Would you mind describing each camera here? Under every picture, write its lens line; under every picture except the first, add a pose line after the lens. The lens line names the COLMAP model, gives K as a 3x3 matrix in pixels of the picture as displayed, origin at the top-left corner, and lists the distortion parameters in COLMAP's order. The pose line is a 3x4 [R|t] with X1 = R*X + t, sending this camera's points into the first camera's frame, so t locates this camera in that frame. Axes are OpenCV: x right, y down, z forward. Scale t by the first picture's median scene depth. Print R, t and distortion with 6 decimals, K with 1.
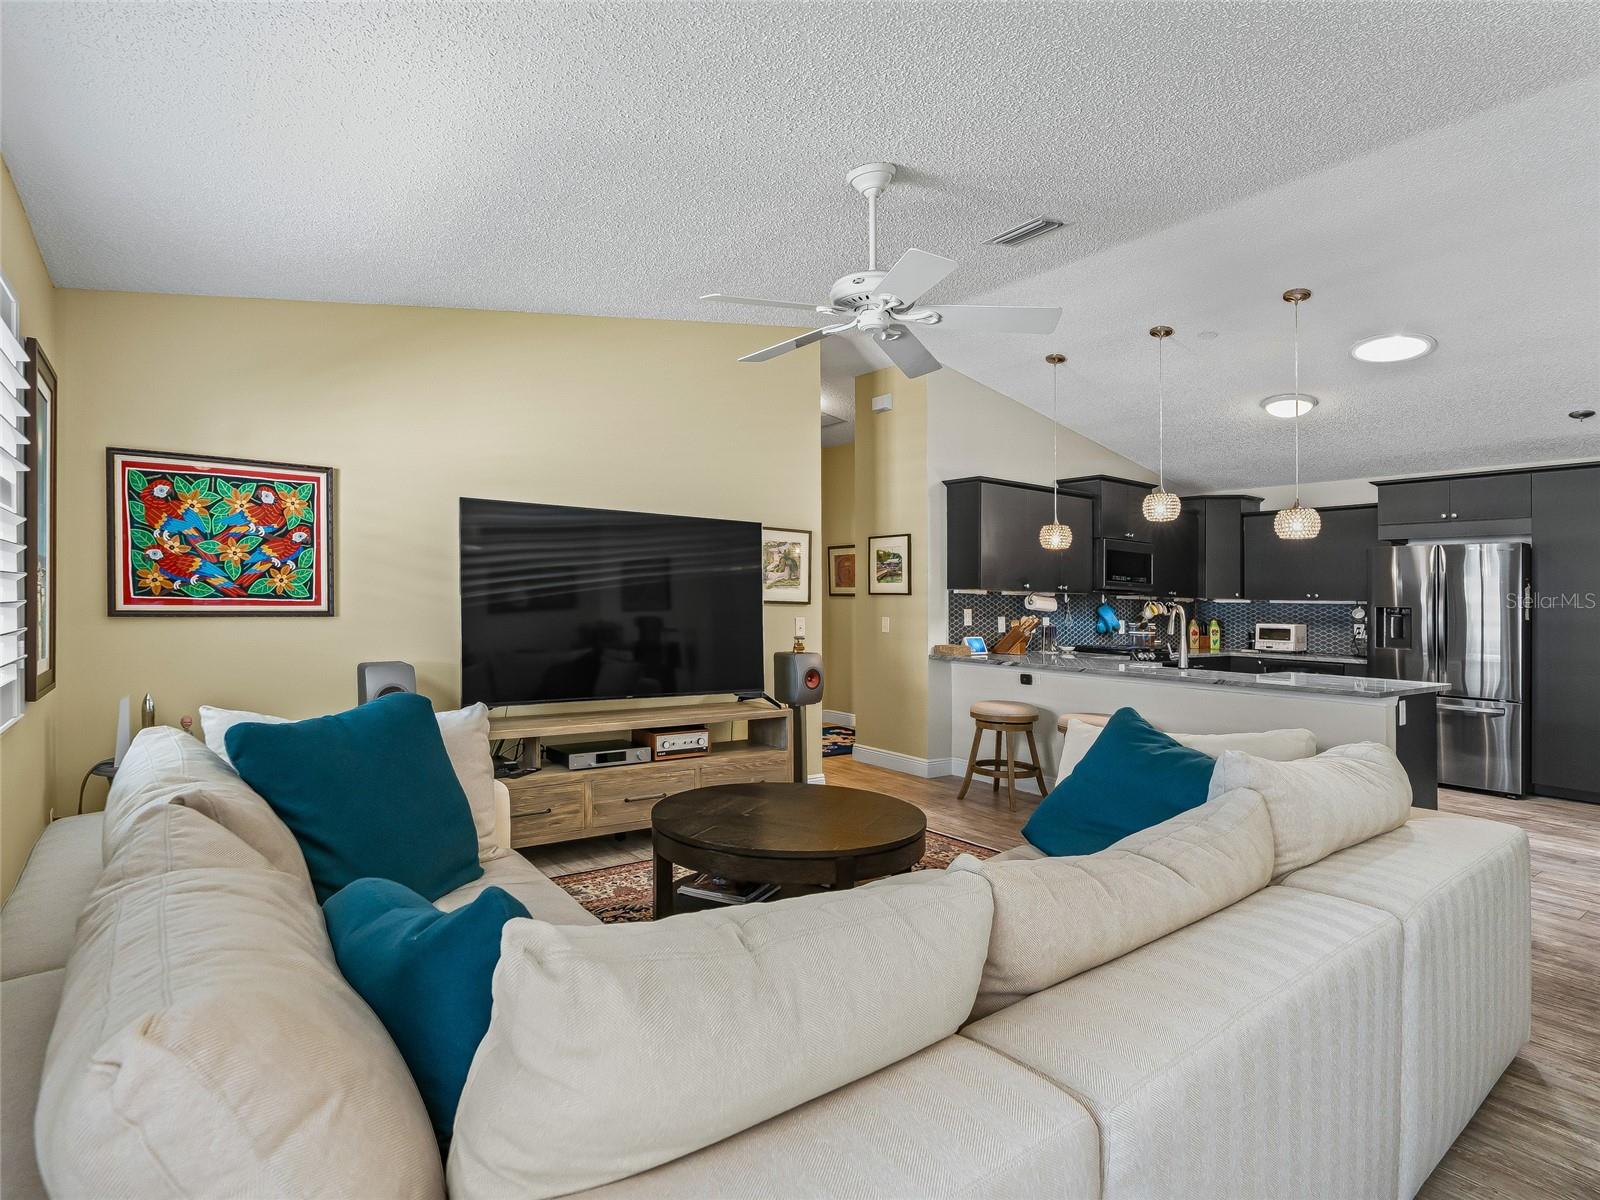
lens RADIAL K [[833.1, 0, 752.8], [0, 833.1, 623.5], [0, 0, 1]] dist [-0.013990, 0.002872]
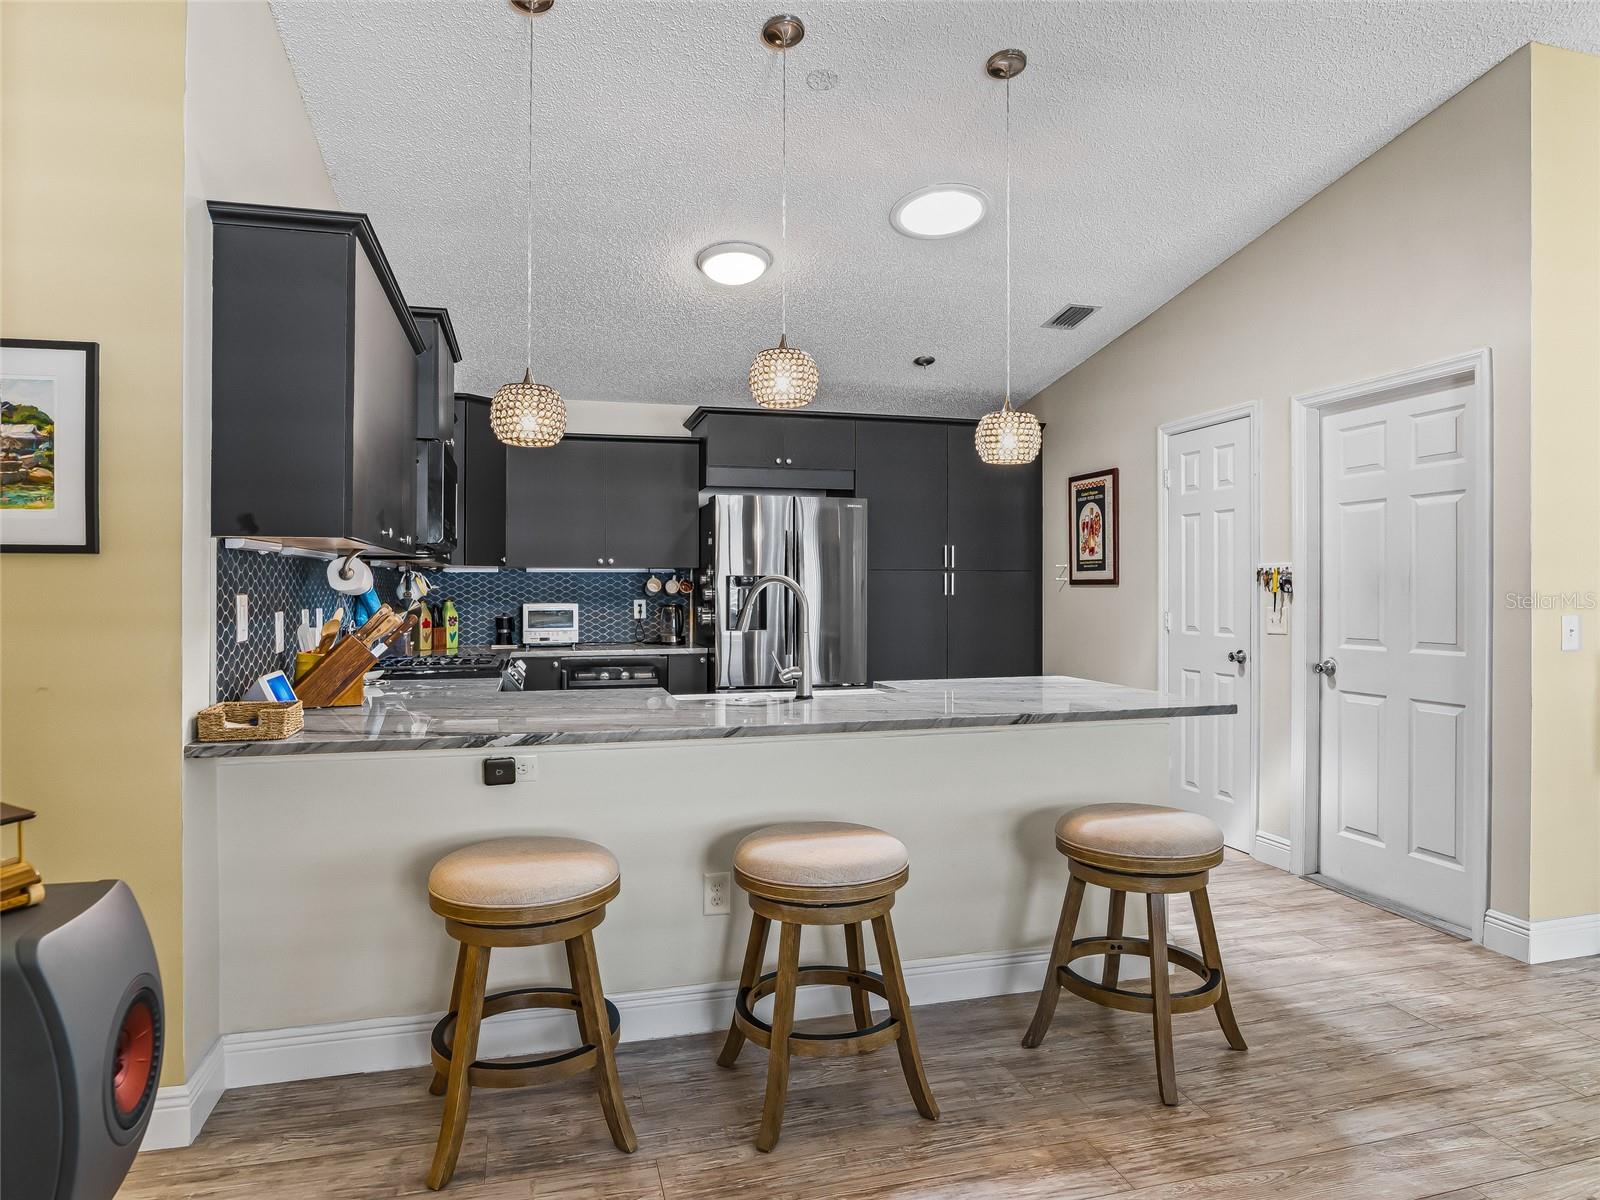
lens RADIAL K [[983.2, 0, 807.7], [0, 983.2, 574.3], [0, 0, 1]] dist [-0.003565, 0.000437]
pose [[0.330832, -0.009622, 0.943641, -0.055758], [0.032692, 0.999465, -0.001270, -0.018553], [-0.943123, 0.031269, 0.330970, 0.666307]]
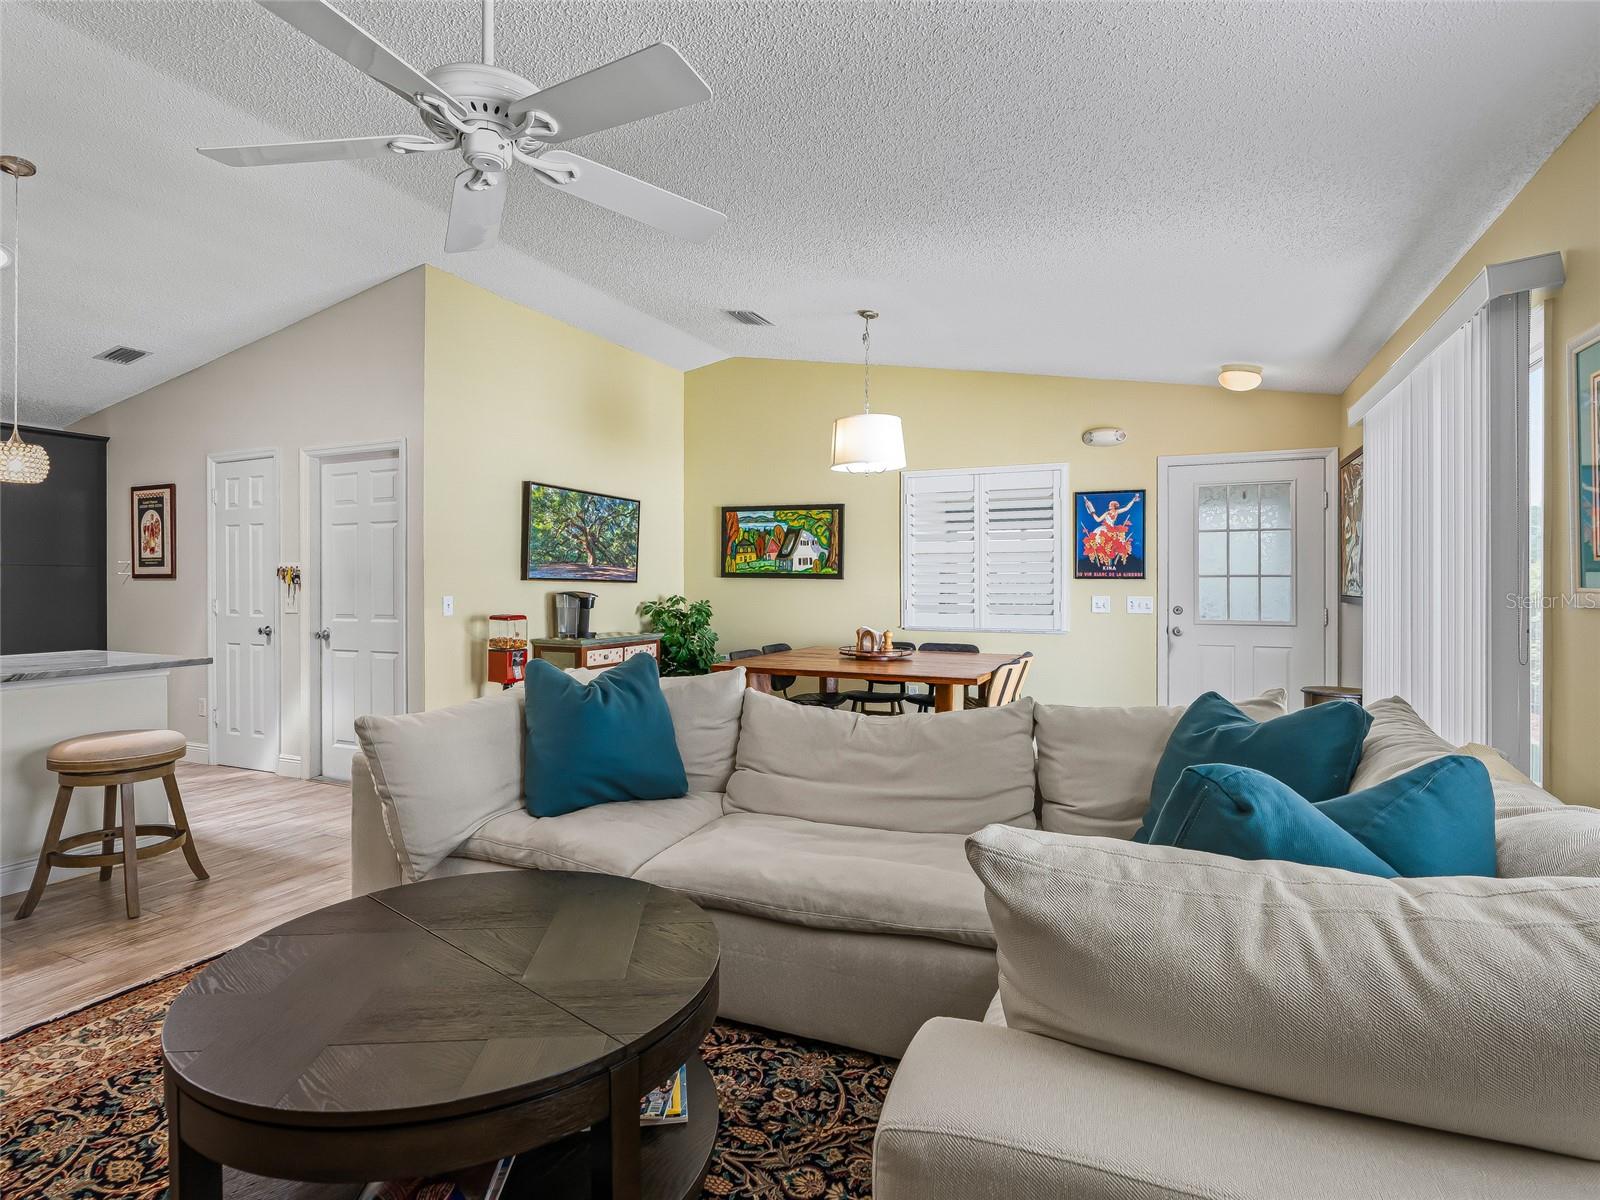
lens RADIAL K [[833.1, 0, 778.4], [0, 833.1, 585.3], [0, 0, 1]] dist [-0.013990, 0.002872]
pose [[-0.499349, -0.026045, 0.866009, -0.269541], [0.011714, 0.999254, 0.036806, -0.019447], [-0.866322, 0.028523, -0.498671, 0.570243]]
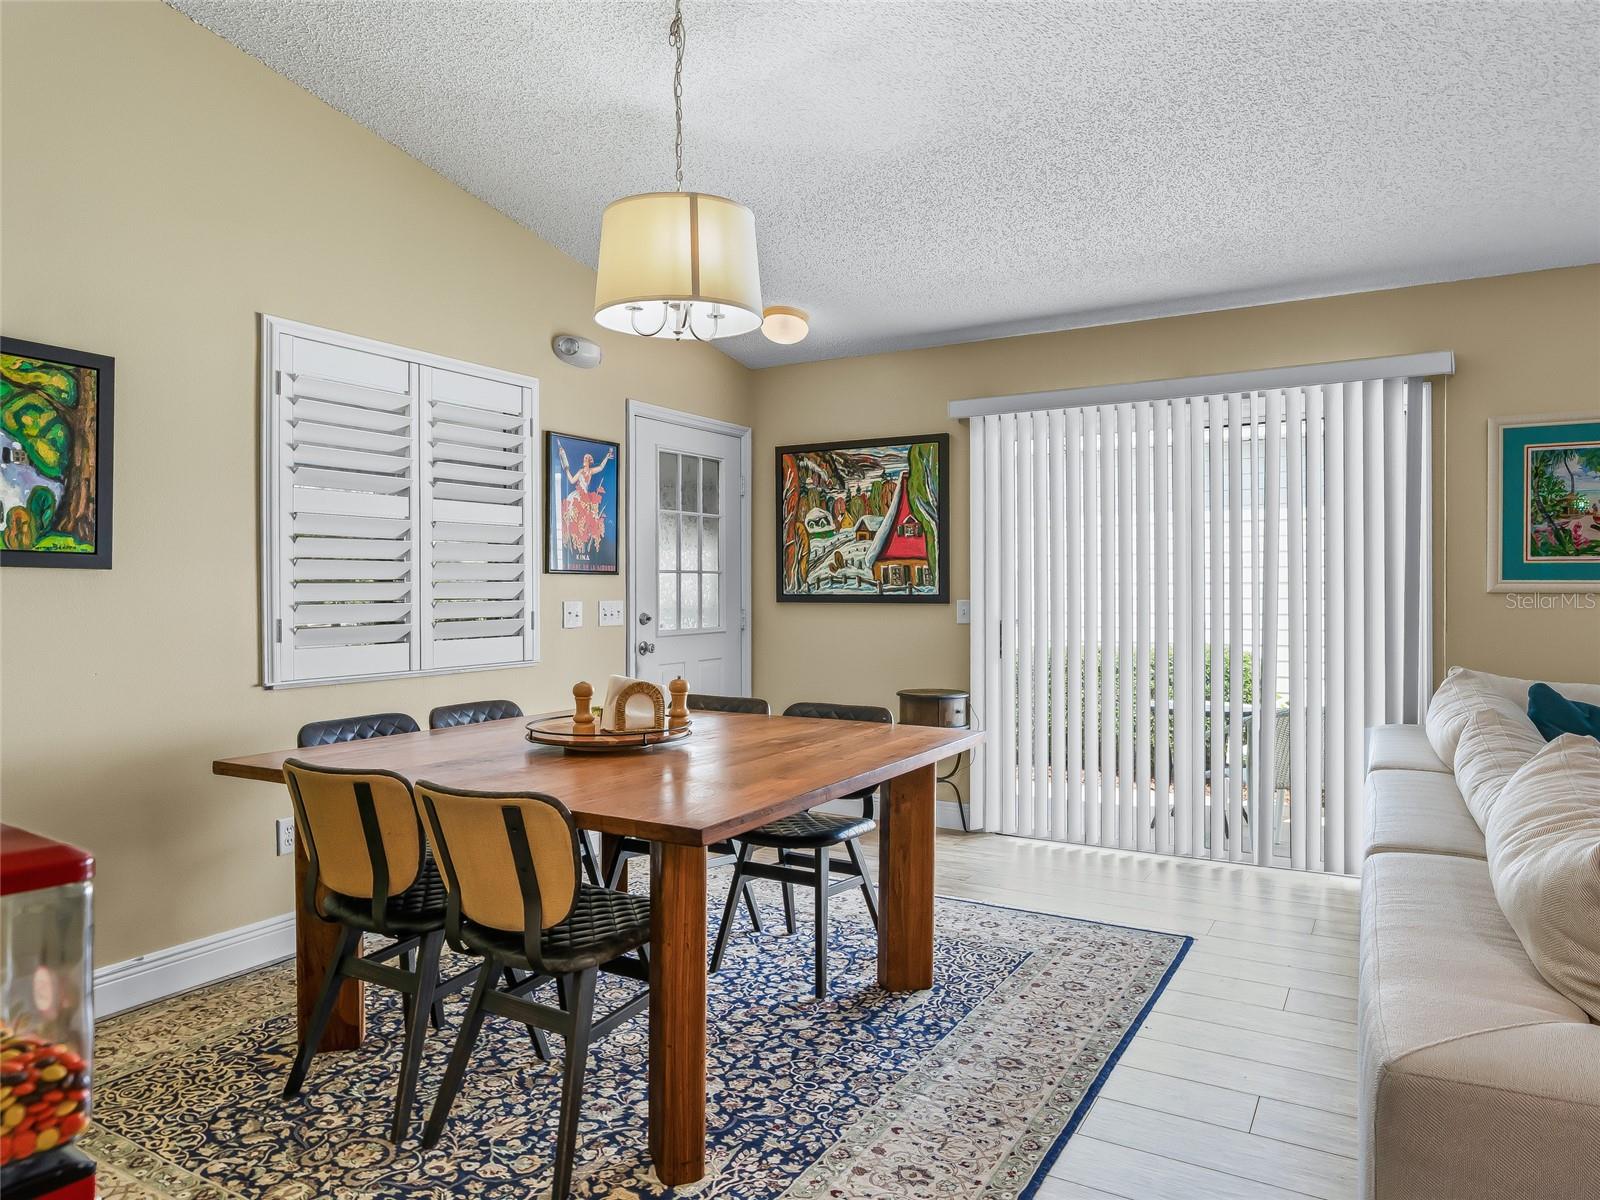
lens RADIAL K [[1050.1, 0, 800.4], [0, 1050.1, 580.1], [0, 0, 1]] dist [0.009830, 0.006860]
pose [[-0.907270, -0.021367, -0.420006, 0.554097], [-0.028293, 0.999547, 0.010267, 0.004765], [0.419596, 0.021198, -0.907463, 0.531153]]
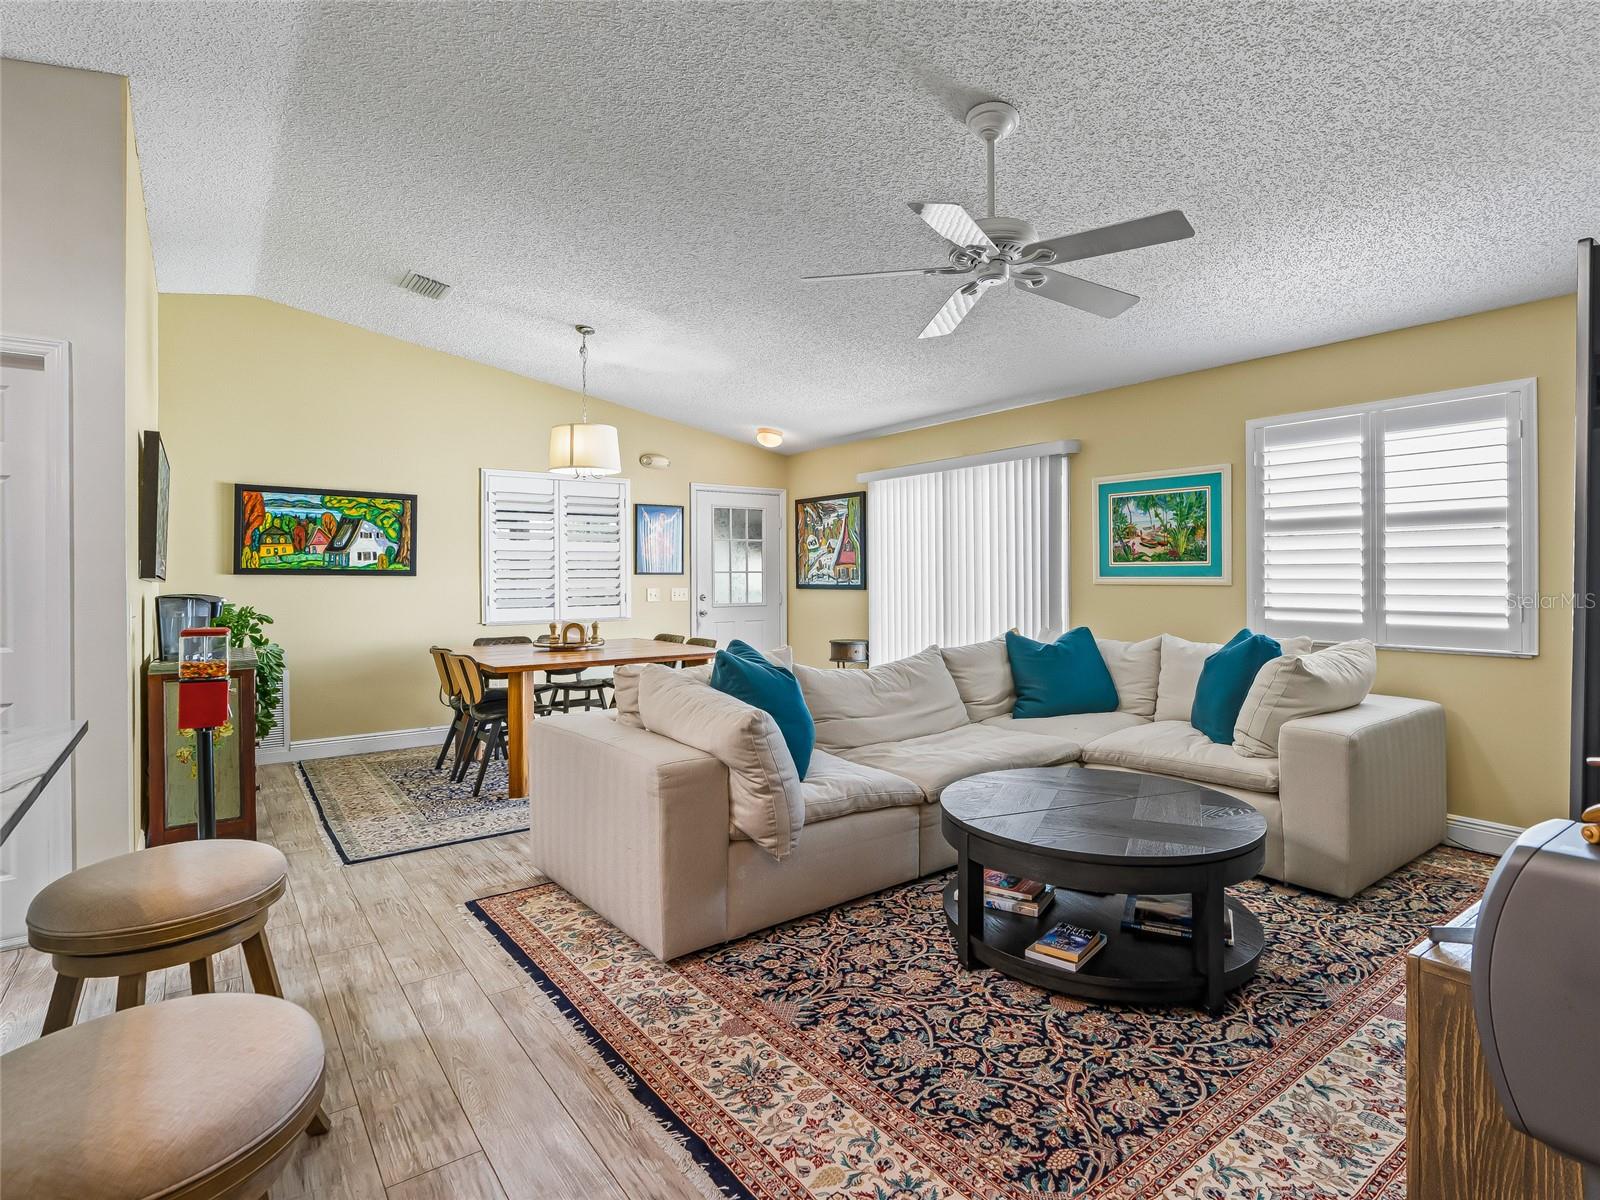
lens RADIAL K [[833.1, 0, 813.3], [0, 833.1, 567.1], [0, 0, 1]] dist [-0.013990, 0.002872]
pose [[-0.999316, -0.014889, -0.033860, 0.191008], [-0.015405, 0.999768, 0.015030, -0.019651], [0.033629, 0.015542, -0.999314, 0.974375]]
